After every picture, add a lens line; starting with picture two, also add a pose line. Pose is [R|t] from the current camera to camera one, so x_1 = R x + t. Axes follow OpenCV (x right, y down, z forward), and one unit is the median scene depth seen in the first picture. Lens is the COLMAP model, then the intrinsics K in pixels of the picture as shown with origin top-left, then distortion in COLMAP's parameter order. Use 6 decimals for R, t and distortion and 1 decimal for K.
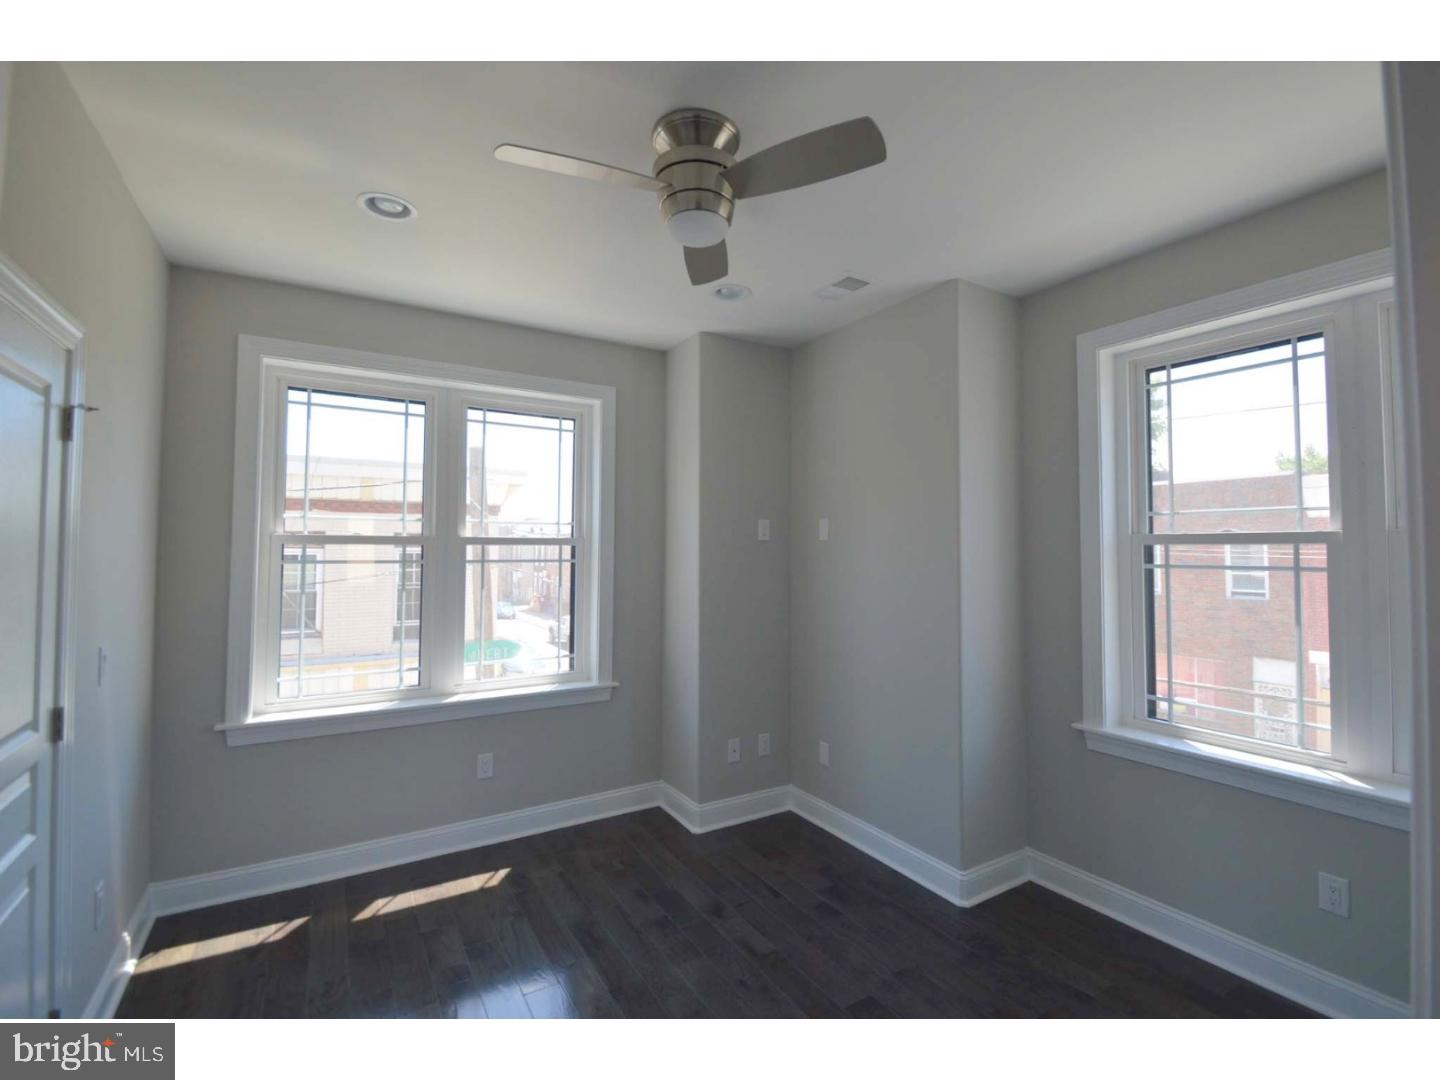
lens RADIAL K [[645.3, 0, 722.1], [0, 645.3, 527.4], [0, 0, 1]] dist [-0.005093, -0.000831]
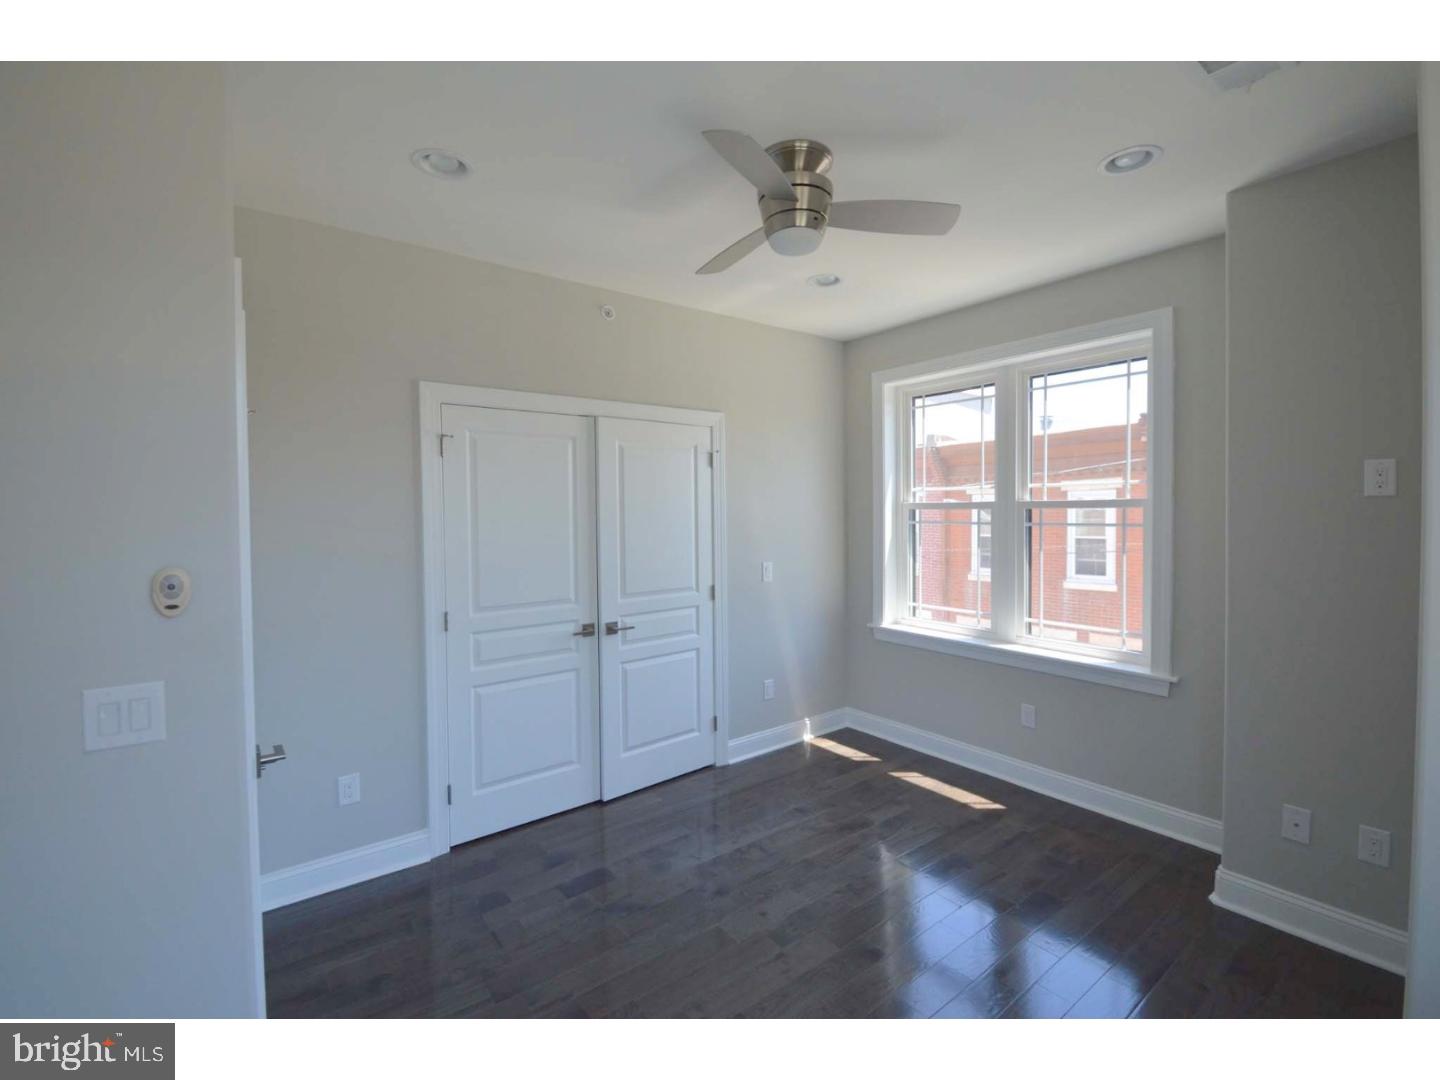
lens RADIAL K [[645.3, 0, 720.7], [0, 645.3, 534.3], [0, 0, 1]] dist [-0.005093, -0.000831]
pose [[0.092775, 0.029862, -0.995239, 0.624499], [0.042488, 0.998521, 0.033921, 0.012011], [0.994780, -0.045433, 0.091369, 0.403916]]
